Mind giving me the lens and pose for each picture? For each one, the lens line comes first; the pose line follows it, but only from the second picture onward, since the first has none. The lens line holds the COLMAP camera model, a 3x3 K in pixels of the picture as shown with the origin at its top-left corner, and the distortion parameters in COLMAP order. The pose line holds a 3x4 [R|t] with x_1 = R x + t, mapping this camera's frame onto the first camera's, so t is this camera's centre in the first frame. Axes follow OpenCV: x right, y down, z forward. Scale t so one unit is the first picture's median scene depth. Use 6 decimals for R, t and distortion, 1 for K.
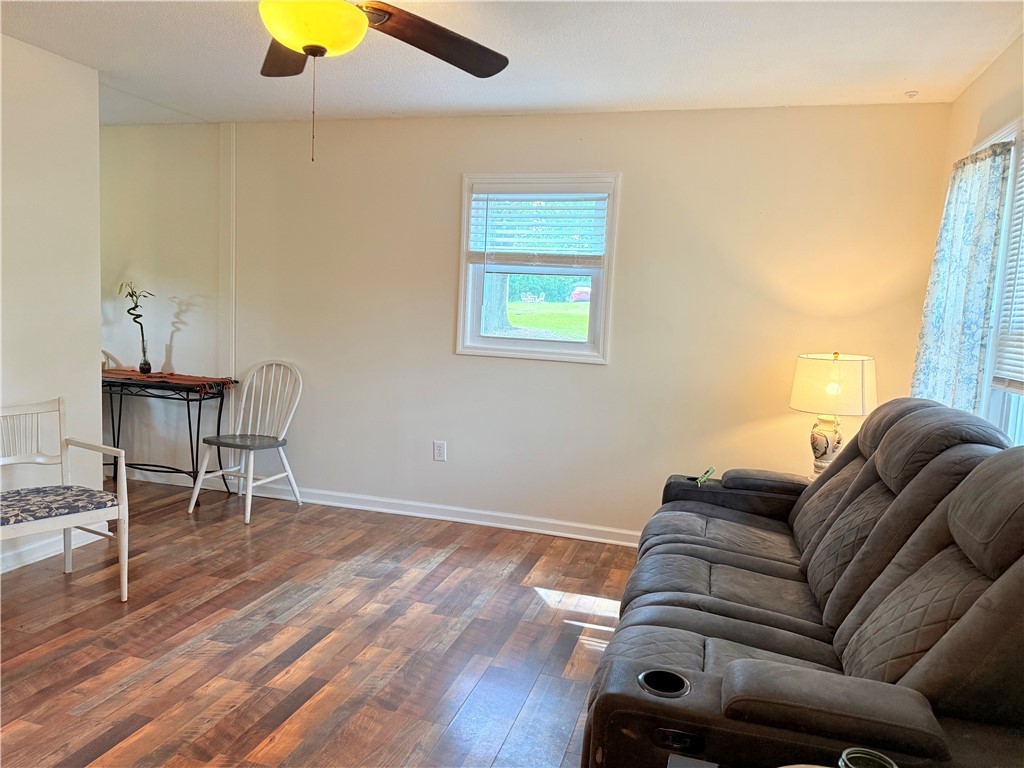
lens RADIAL K [[720.3, 0, 511.1], [0, 720.3, 380.6], [0, 0, 1]] dist [0.039108, -0.049116]
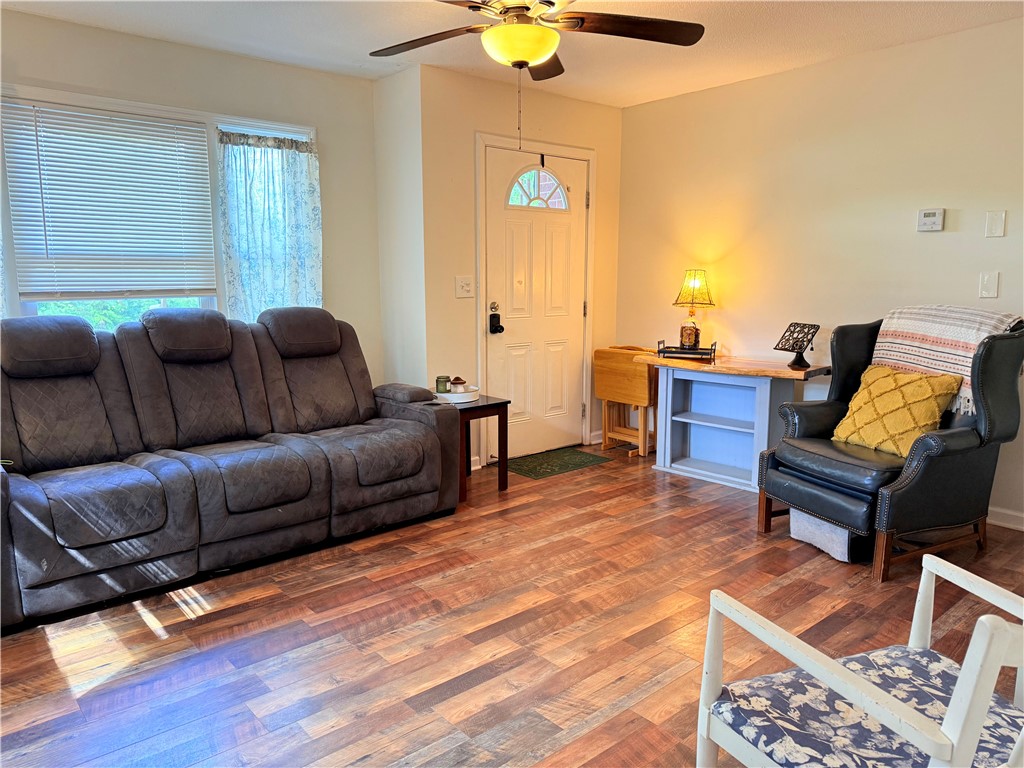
lens RADIAL K [[720.3, 0, 514.1], [0, 720.3, 384.2], [0, 0, 1]] dist [0.039108, -0.049116]
pose [[-0.845432, -0.123580, 0.519590, -0.742512], [0.017639, 0.965870, 0.258424, -0.165226], [-0.533792, 0.227645, -0.814398, 1.606048]]
